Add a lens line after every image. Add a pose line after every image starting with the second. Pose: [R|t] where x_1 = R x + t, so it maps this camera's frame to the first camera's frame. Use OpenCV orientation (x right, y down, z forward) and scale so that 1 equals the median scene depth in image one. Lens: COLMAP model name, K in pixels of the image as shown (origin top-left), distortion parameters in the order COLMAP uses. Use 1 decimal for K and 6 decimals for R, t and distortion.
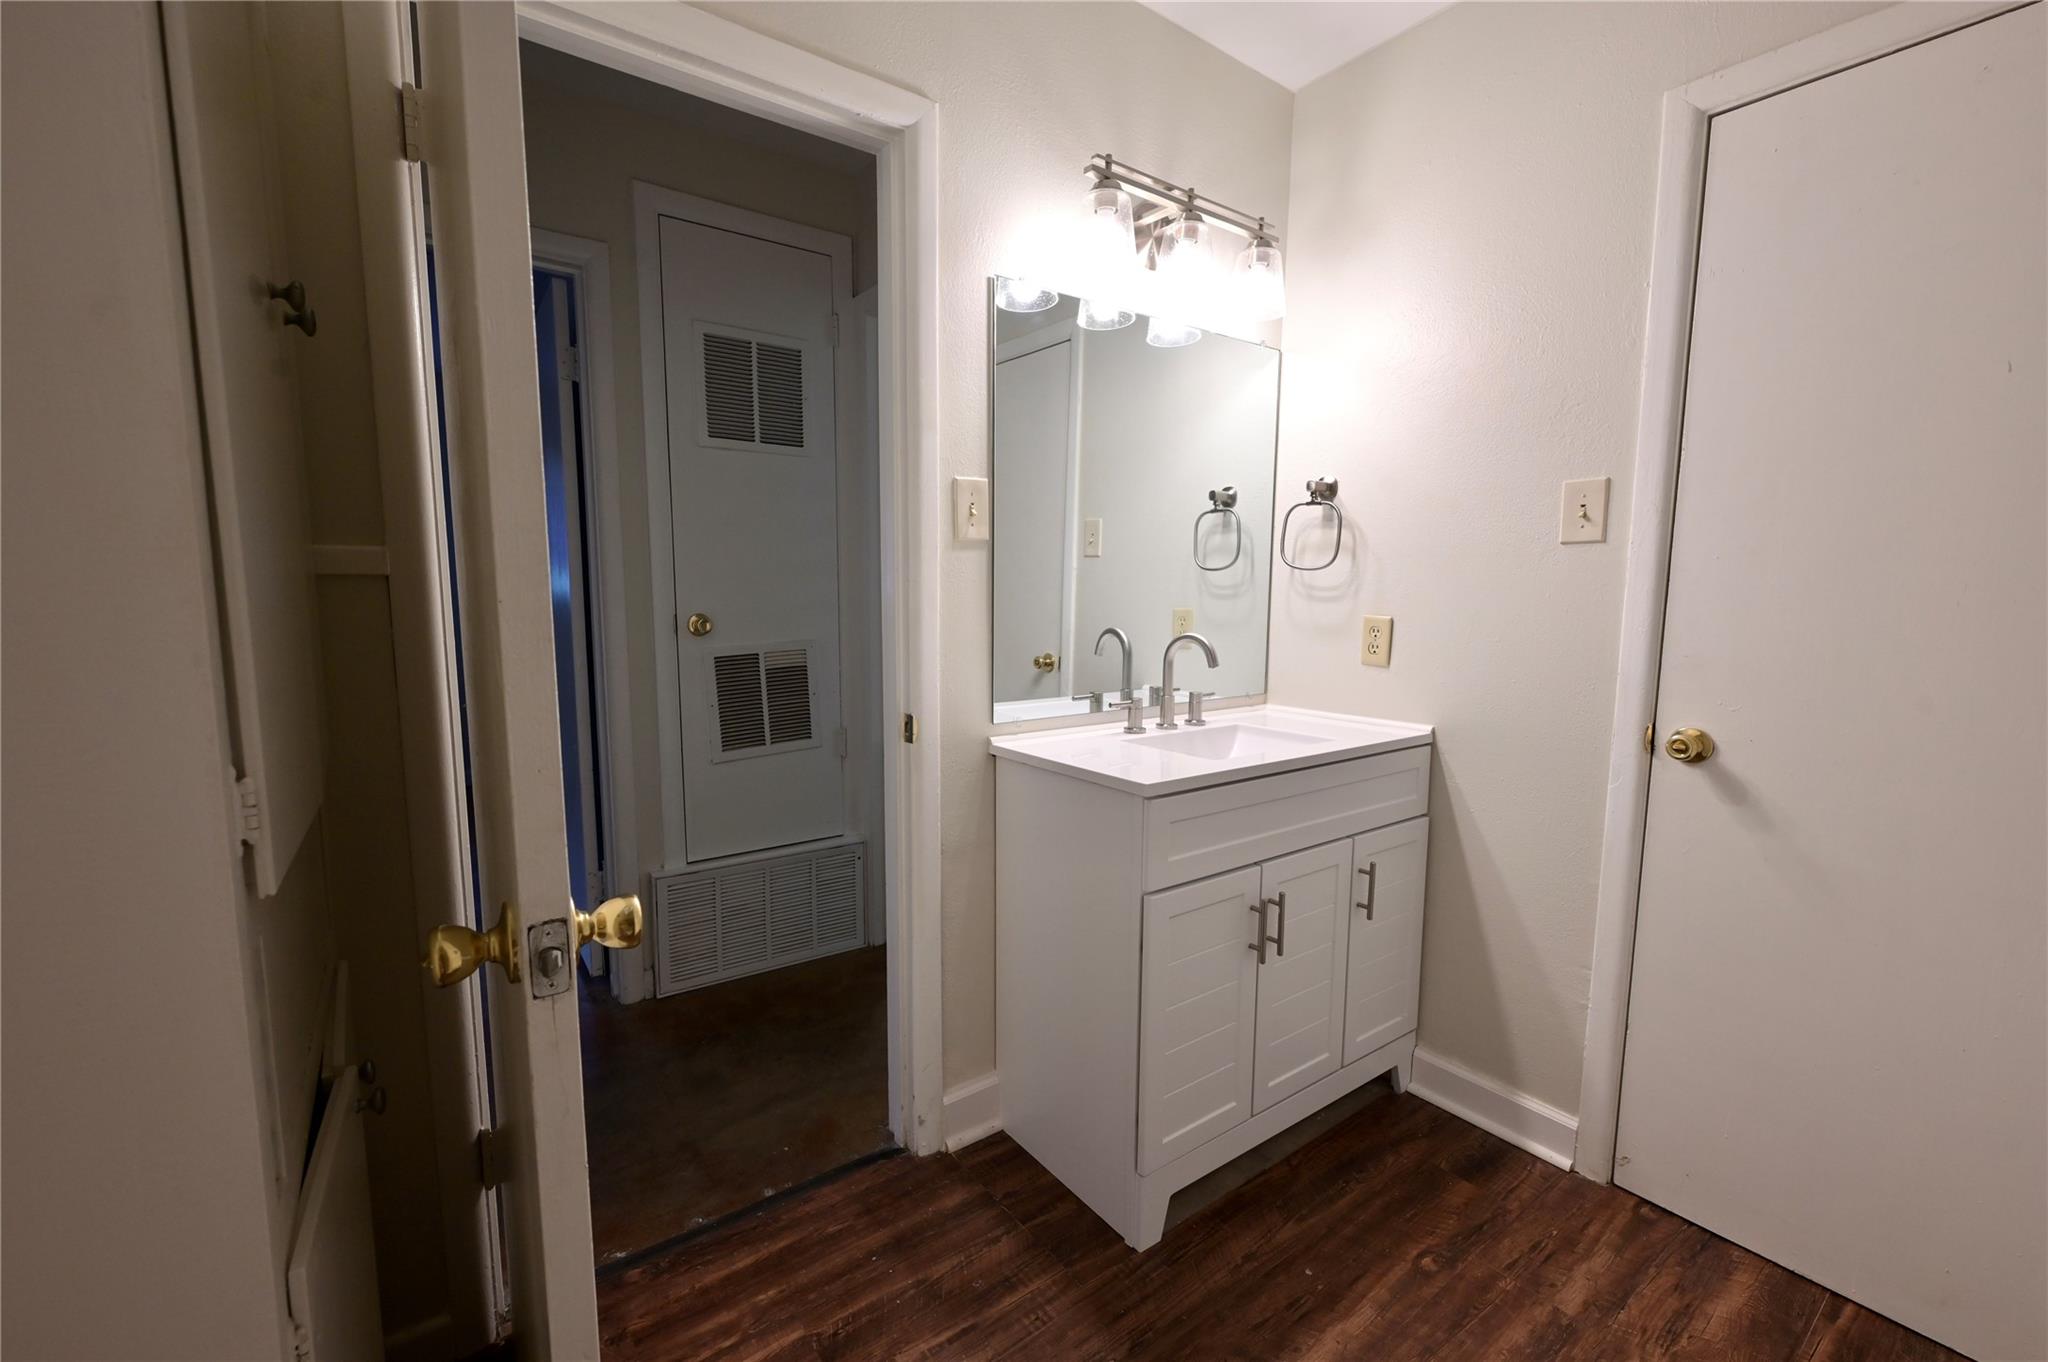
lens RADIAL K [[862.0, 0, 1021.9], [0, 862.0, 689.4], [0, 0, 1]] dist [0.000212, -0.000211]
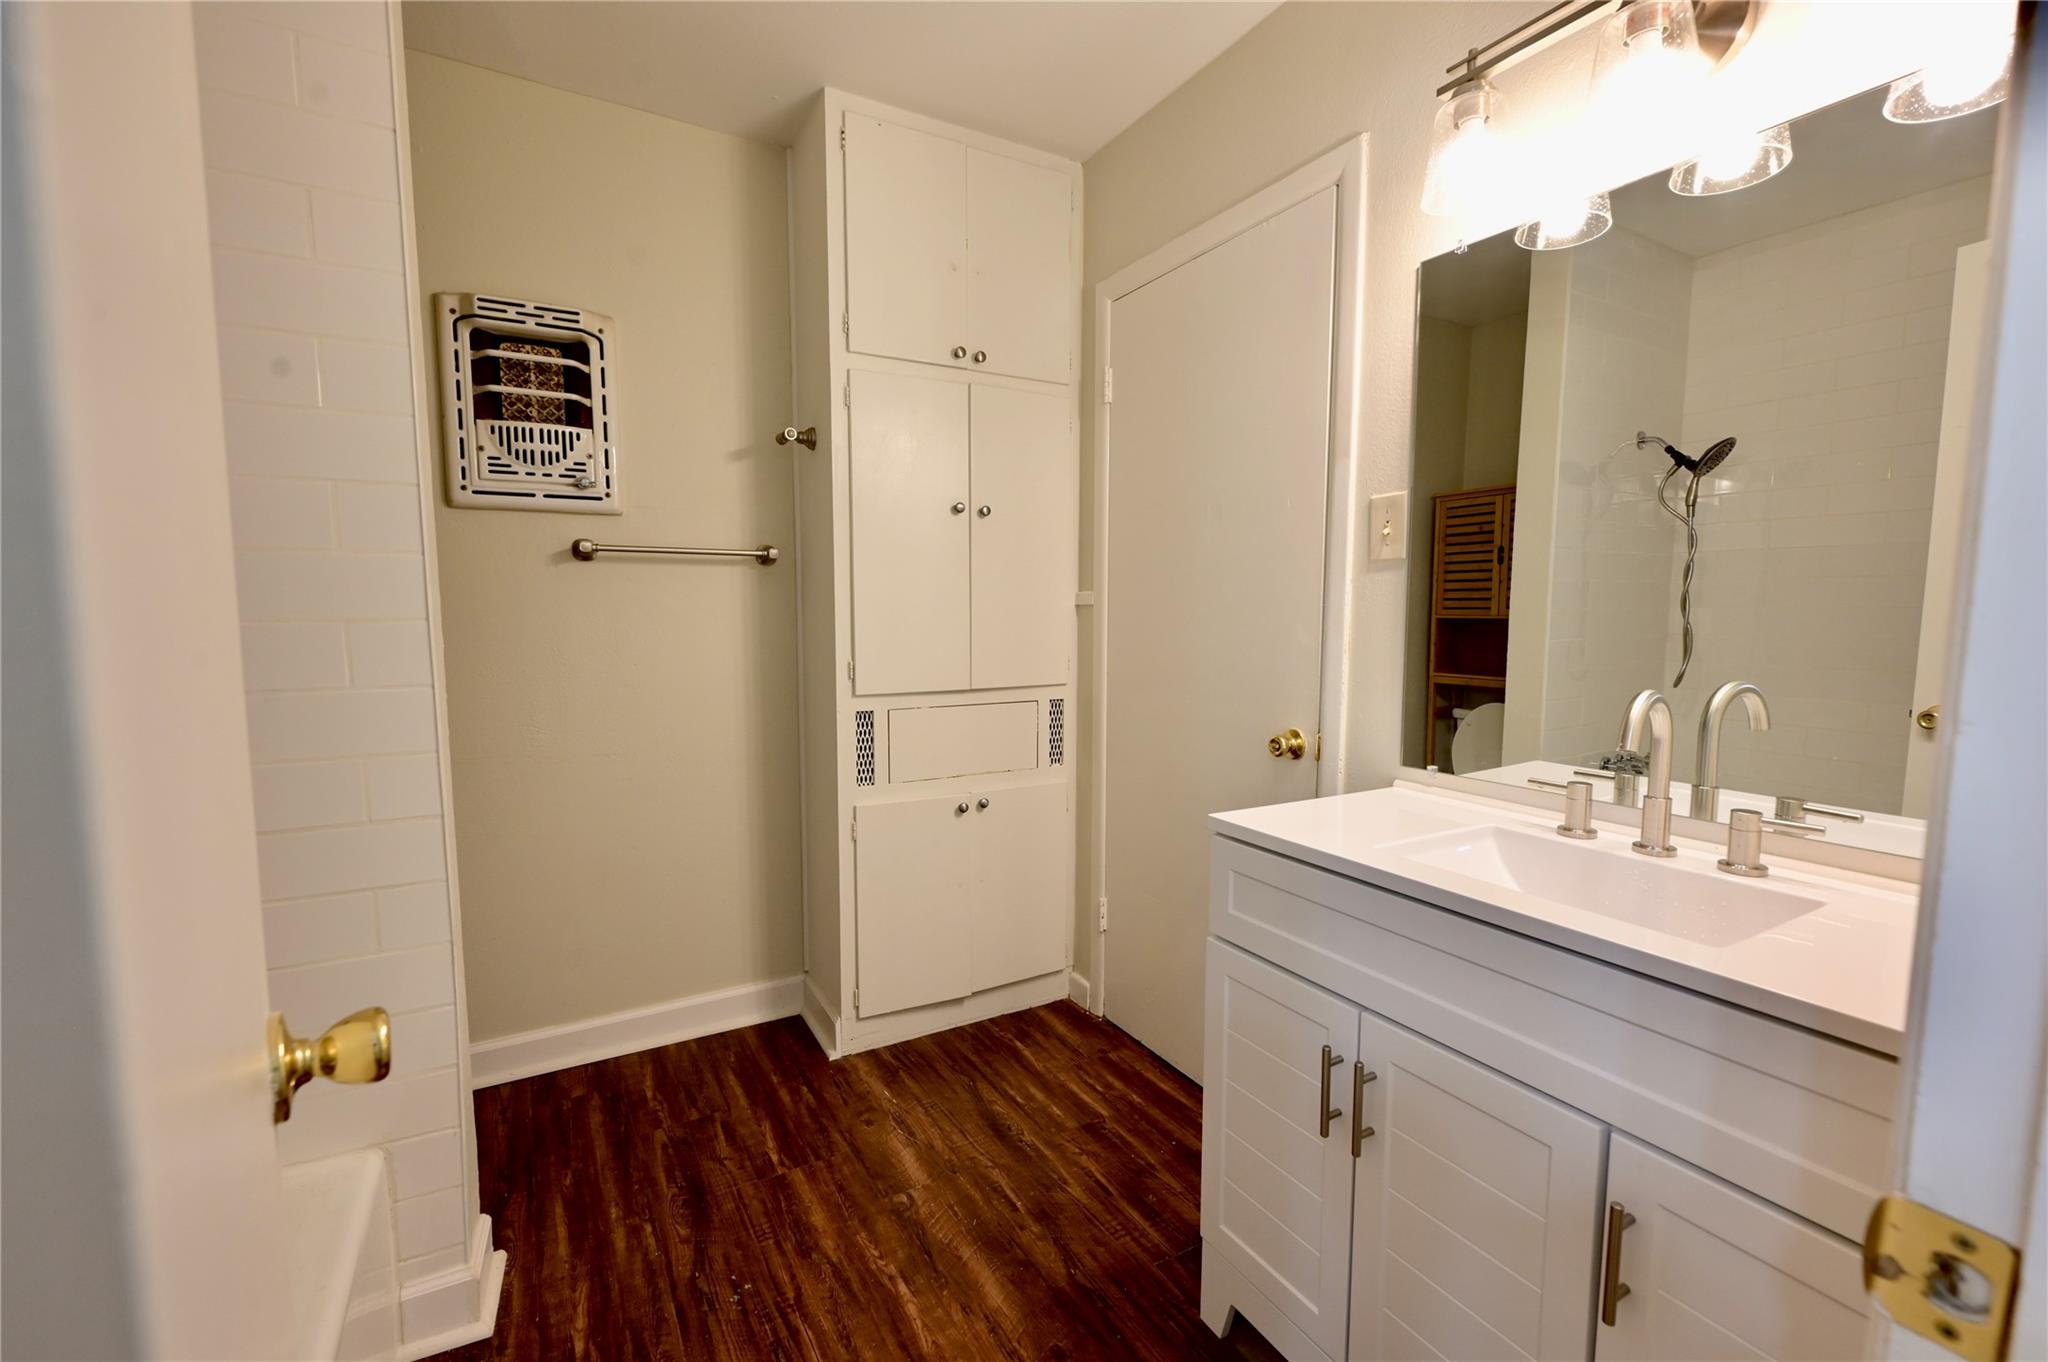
lens RADIAL K [[862.0, 0, 1021.9], [0, 862.0, 689.4], [0, 0, 1]] dist [0.000212, -0.000211]
pose [[-0.116425, 0.090030, -0.989111, 1.127344], [-0.123858, 0.986793, 0.104398, -0.104136], [0.985446, 0.134663, -0.103736, 0.894135]]
